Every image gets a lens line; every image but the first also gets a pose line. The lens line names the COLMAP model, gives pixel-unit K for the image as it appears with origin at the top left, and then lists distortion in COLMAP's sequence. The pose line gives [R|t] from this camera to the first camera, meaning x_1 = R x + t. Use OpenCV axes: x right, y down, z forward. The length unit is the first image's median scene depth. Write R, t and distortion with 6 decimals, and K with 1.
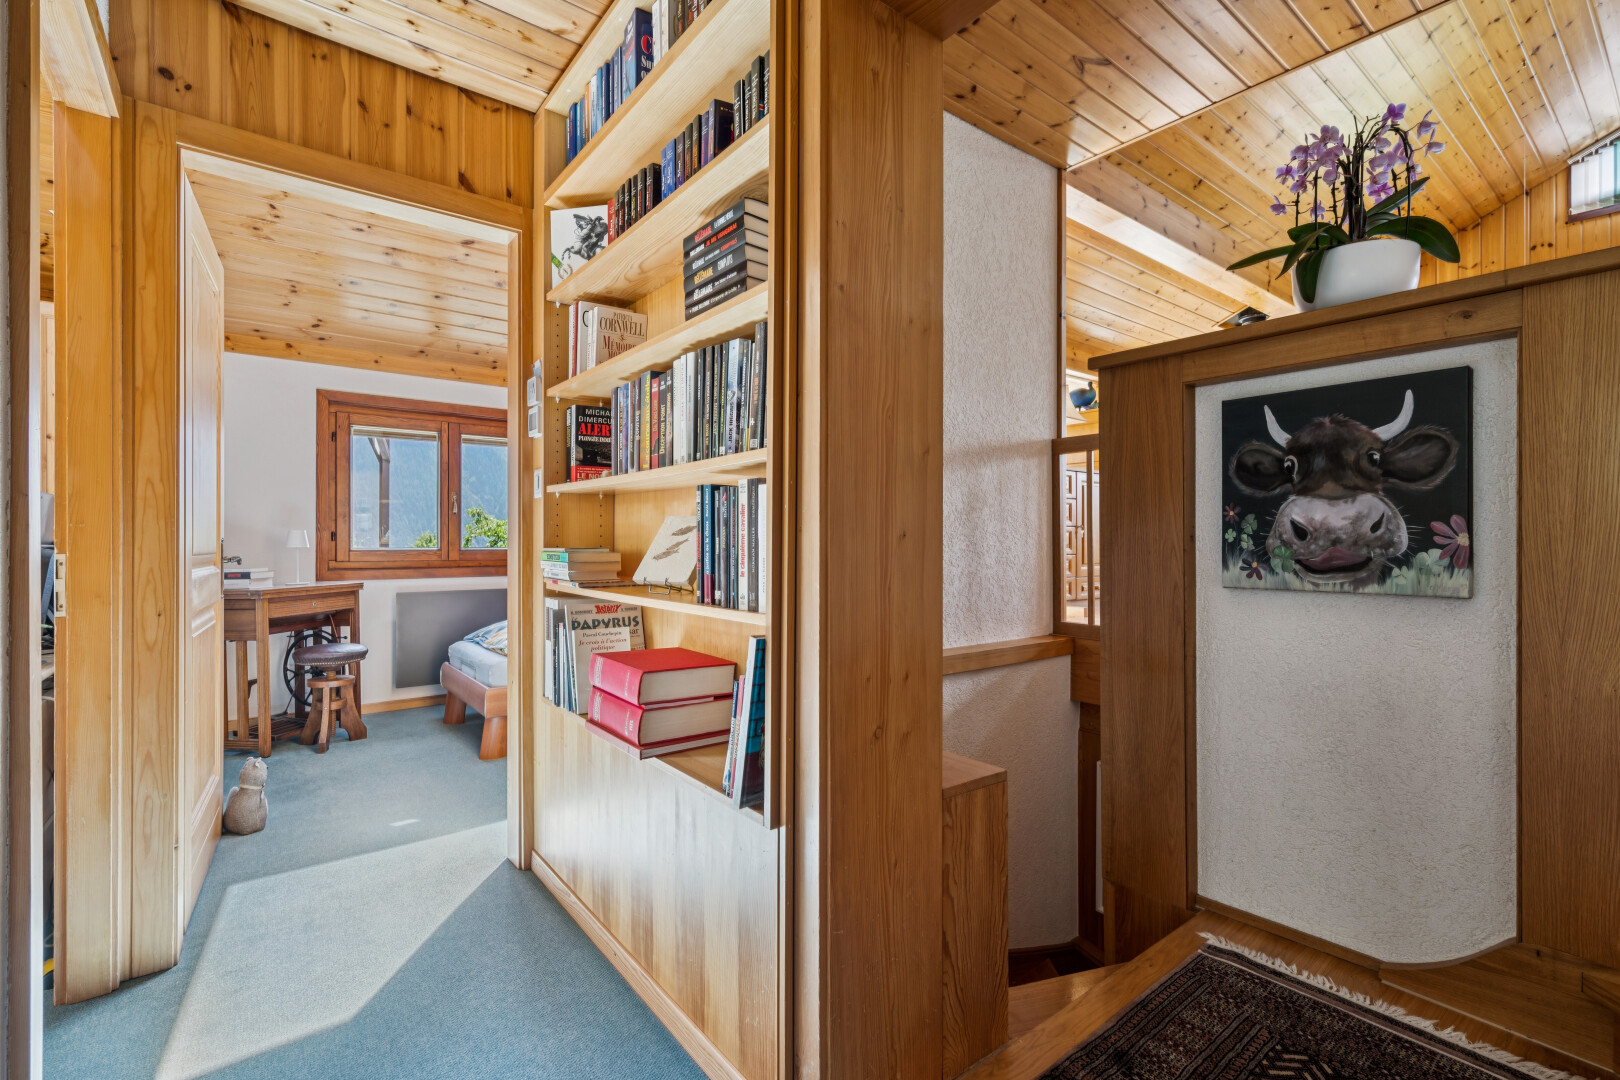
lens RADIAL K [[716.5, 0, 804.6], [0, 716.5, 546.4], [0, 0, 1]] dist [0.000718, -0.000262]
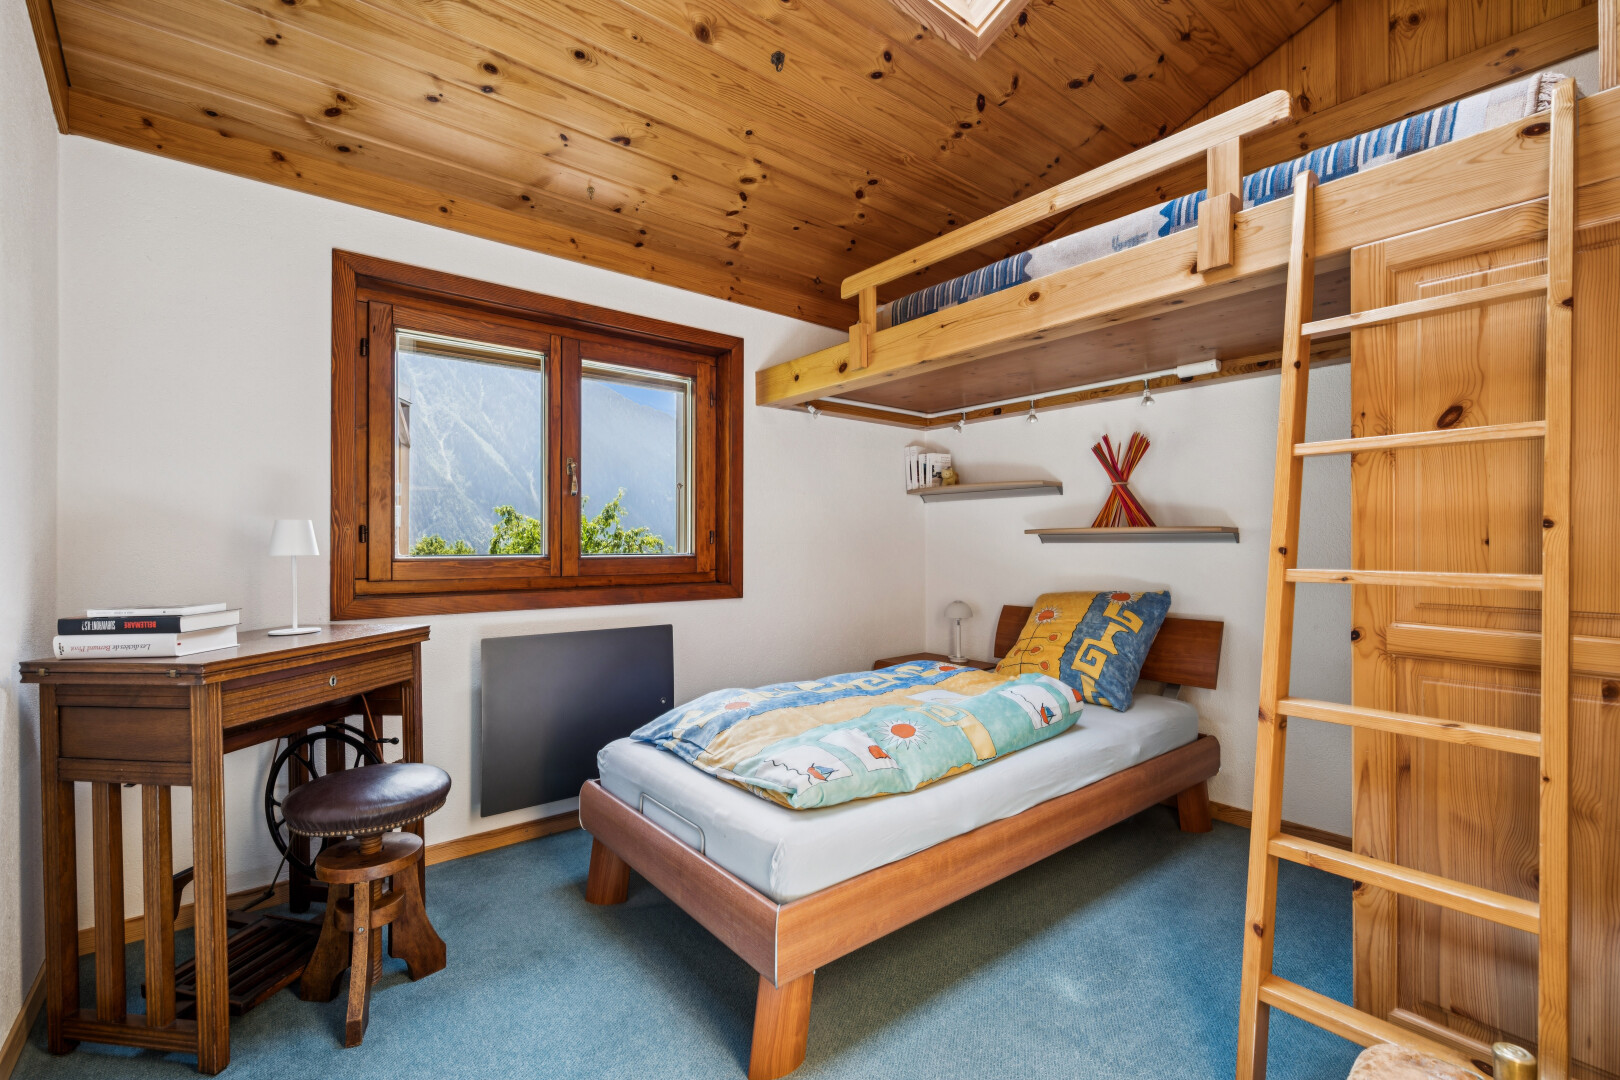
lens RADIAL K [[691.5, 0, 813.8], [0, 691.5, 547.1], [0, 0, 1]] dist [-0.005462, 0.000121]
pose [[0.999585, -0.001538, 0.028762, -0.352108], [0.001614, 0.999995, -0.002609, -0.002527], [-0.028758, 0.002654, 0.999583, 0.499109]]
